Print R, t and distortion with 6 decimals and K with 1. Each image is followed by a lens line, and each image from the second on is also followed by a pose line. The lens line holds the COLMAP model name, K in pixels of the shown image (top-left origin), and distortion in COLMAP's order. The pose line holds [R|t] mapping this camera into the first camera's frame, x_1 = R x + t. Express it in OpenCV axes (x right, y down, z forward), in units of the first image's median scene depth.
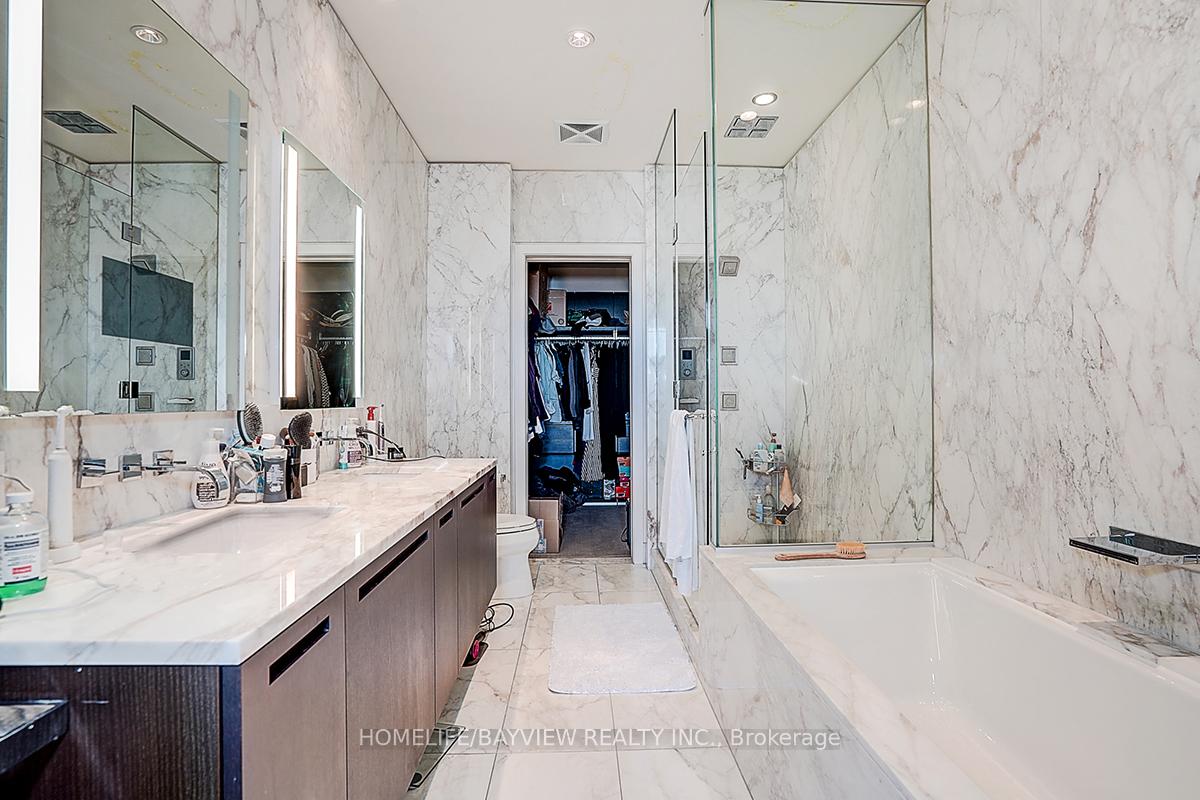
lens RADIAL K [[567.3, 0, 604.7], [0, 567.3, 401.8], [0, 0, 1]] dist [-0.048006, 0.026059]
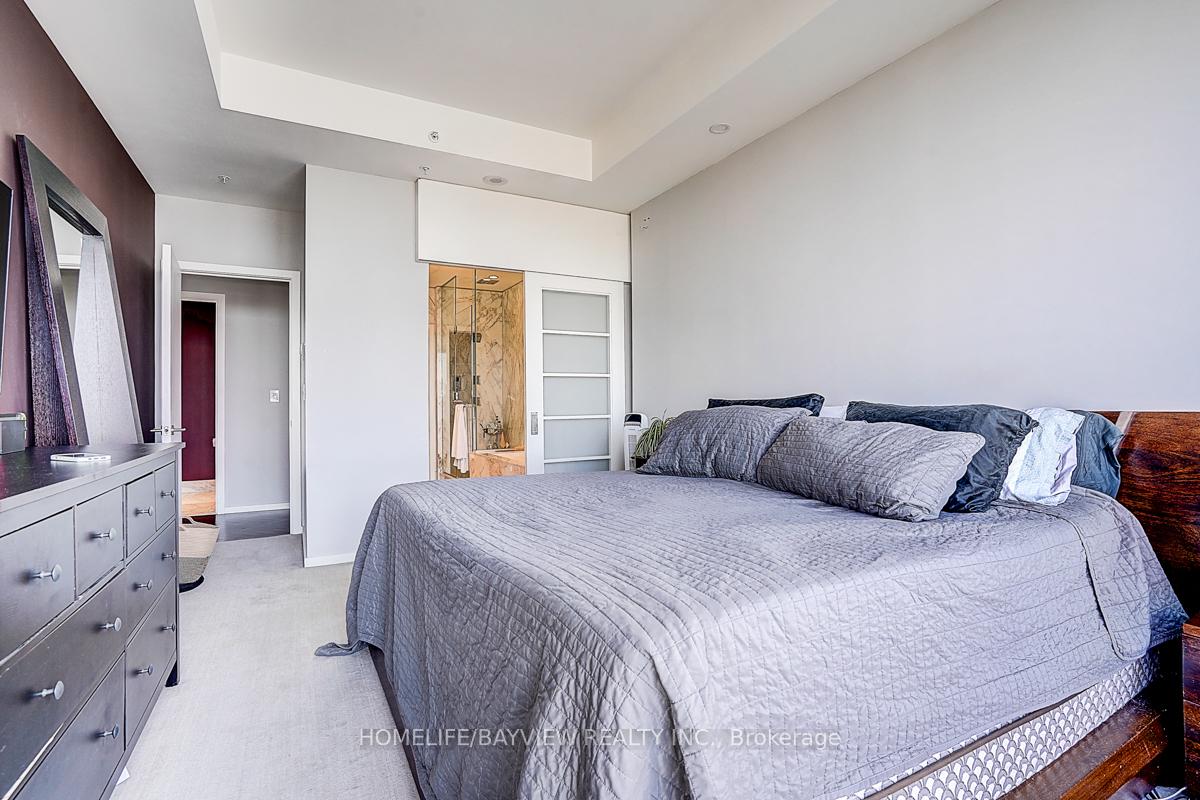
lens RADIAL K [[567.3, 0, 604.7], [0, 567.3, 401.8], [0, 0, 1]] dist [-0.048006, 0.026059]
pose [[0.895265, -0.000680, 0.445533, -0.298463], [0.001370, 0.999998, -0.001226, 0.004654], [-0.445531, 0.001708, 0.895265, -1.126377]]
